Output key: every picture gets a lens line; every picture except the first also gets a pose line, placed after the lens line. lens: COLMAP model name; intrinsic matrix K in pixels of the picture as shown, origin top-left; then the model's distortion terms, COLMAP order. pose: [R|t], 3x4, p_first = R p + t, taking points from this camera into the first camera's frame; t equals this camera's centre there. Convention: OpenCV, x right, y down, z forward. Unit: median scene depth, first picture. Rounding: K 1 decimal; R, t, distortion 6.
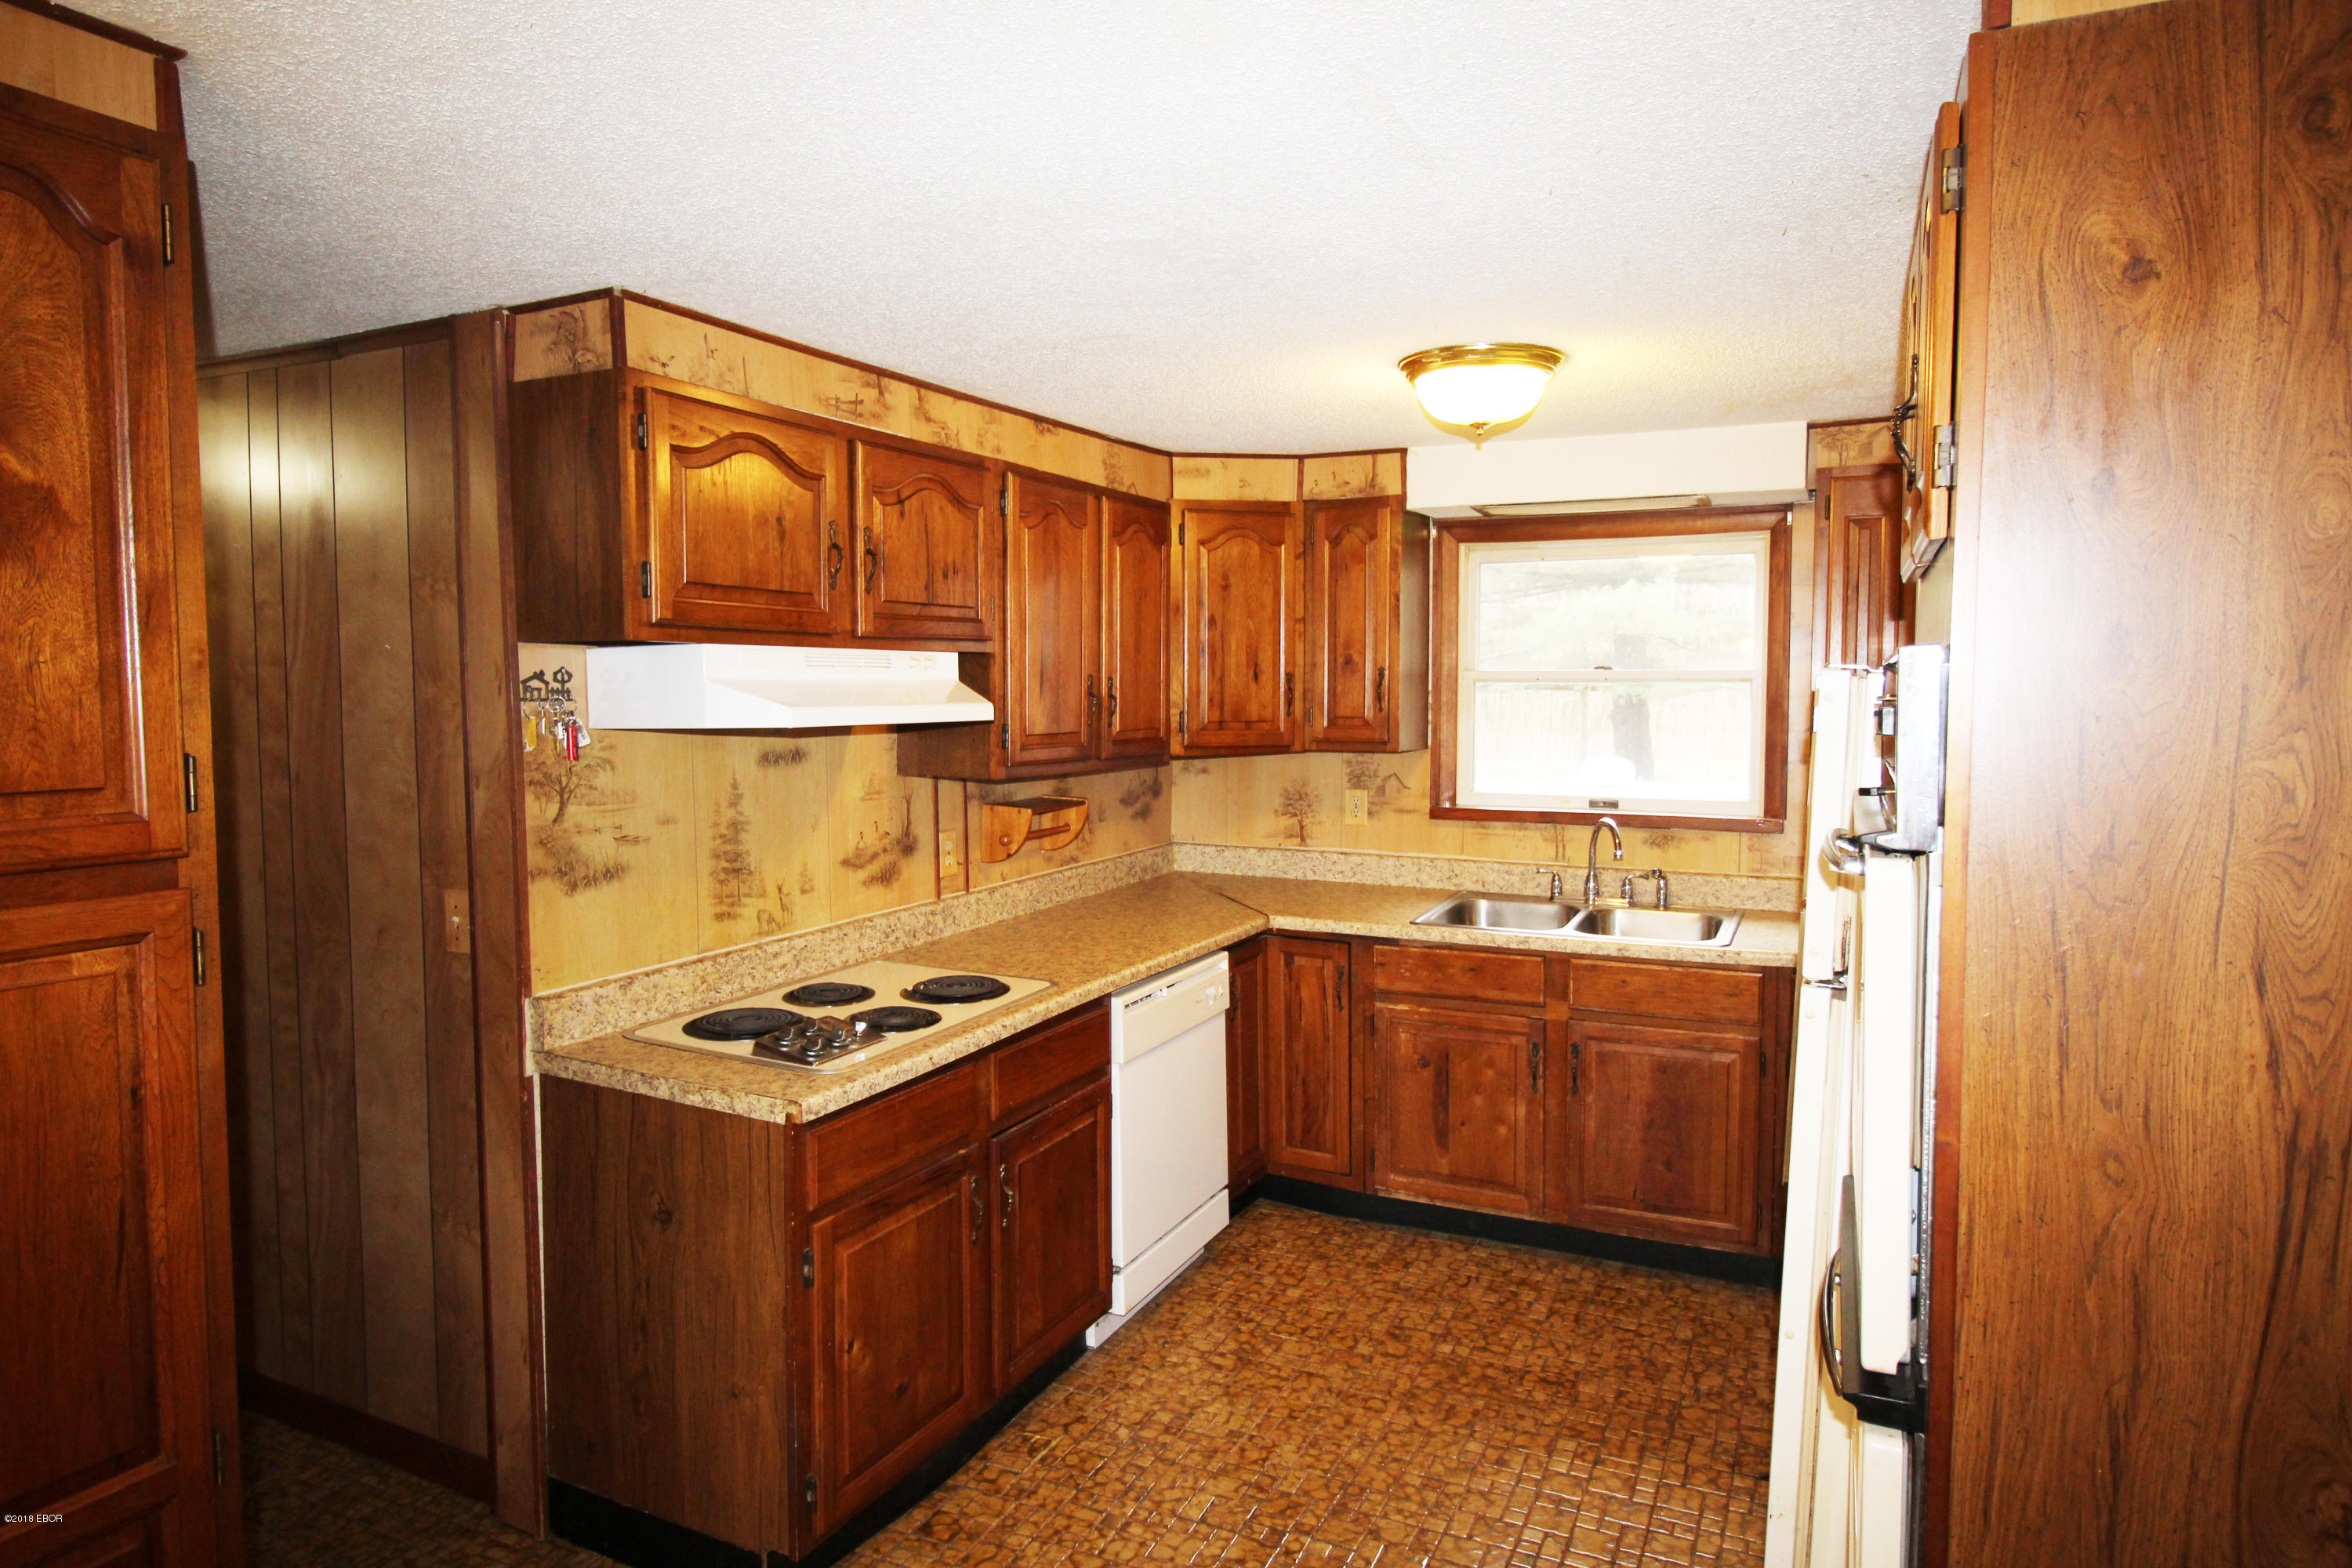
lens RADIAL K [[1382.8, 0, 1171.4], [0, 1382.8, 774.1], [0, 0, 1]] dist [0.007808, -0.011723]
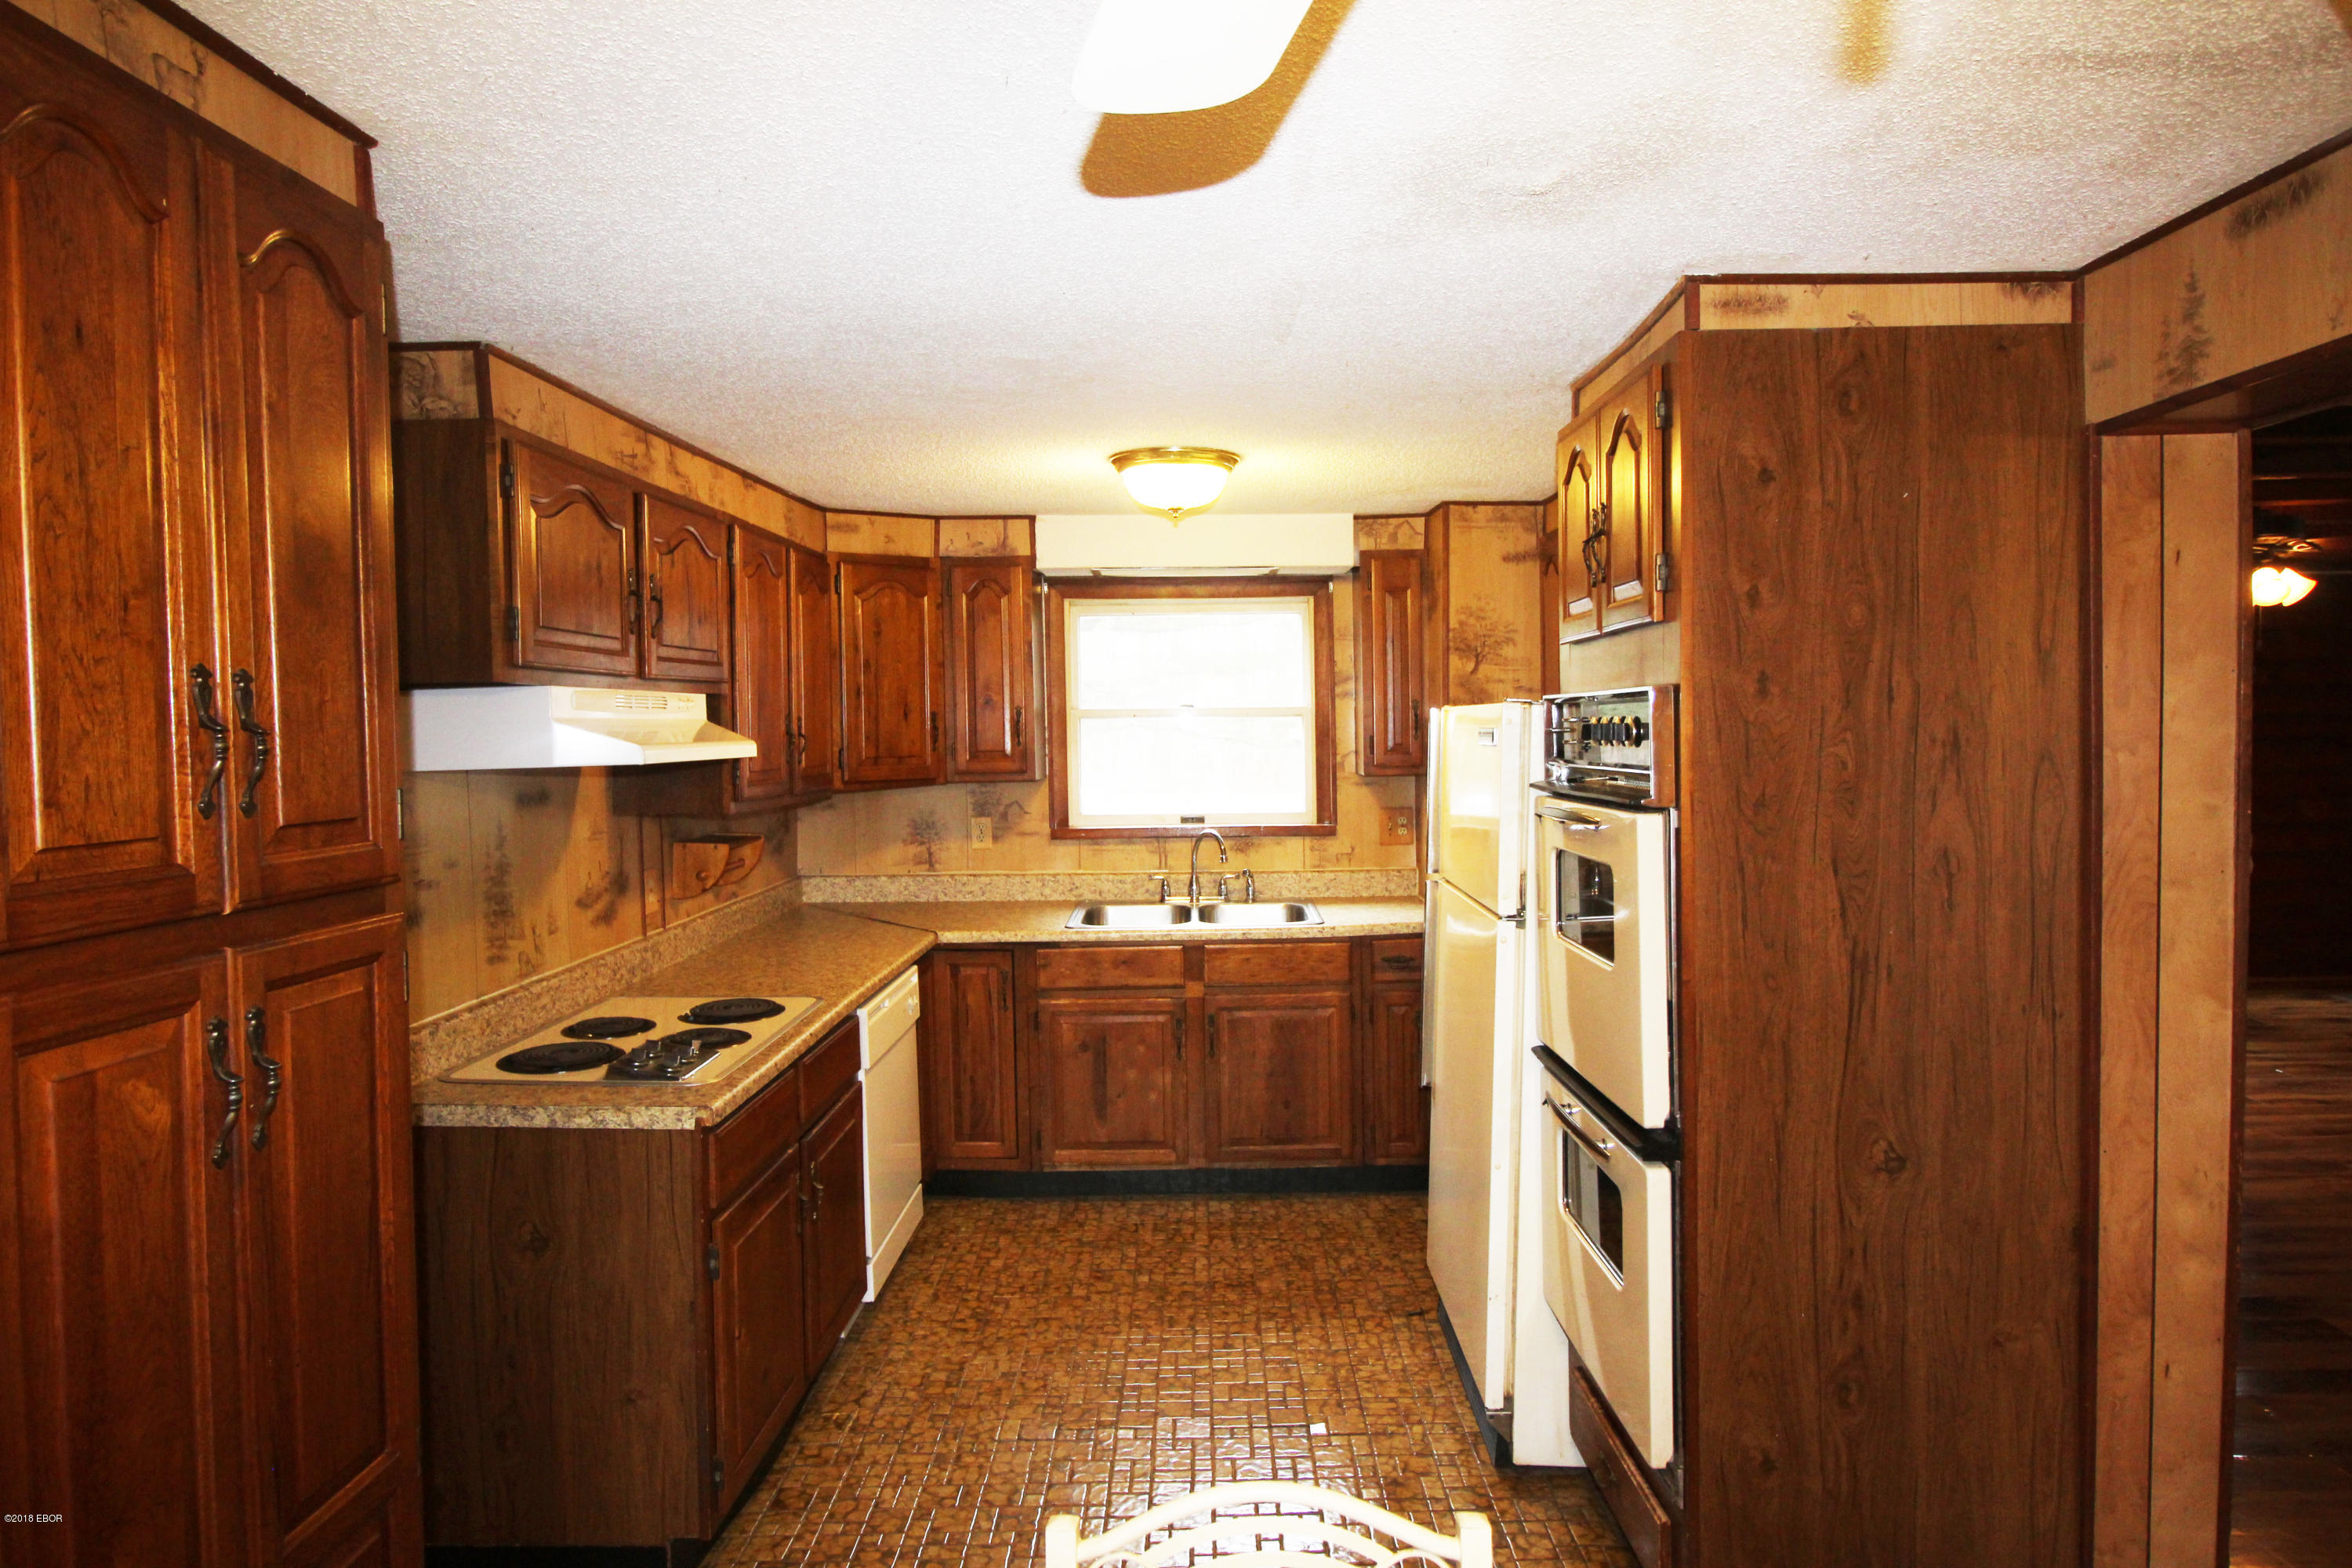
lens RADIAL K [[1382.8, 0, 1177.2], [0, 1382.8, 777.8], [0, 0, 1]] dist [0.007808, -0.011723]
pose [[0.905786, -0.028756, 0.422759, -0.291893], [0.040754, 0.998981, -0.019369, 0.011583], [-0.421771, 0.034774, 0.906035, -0.111044]]
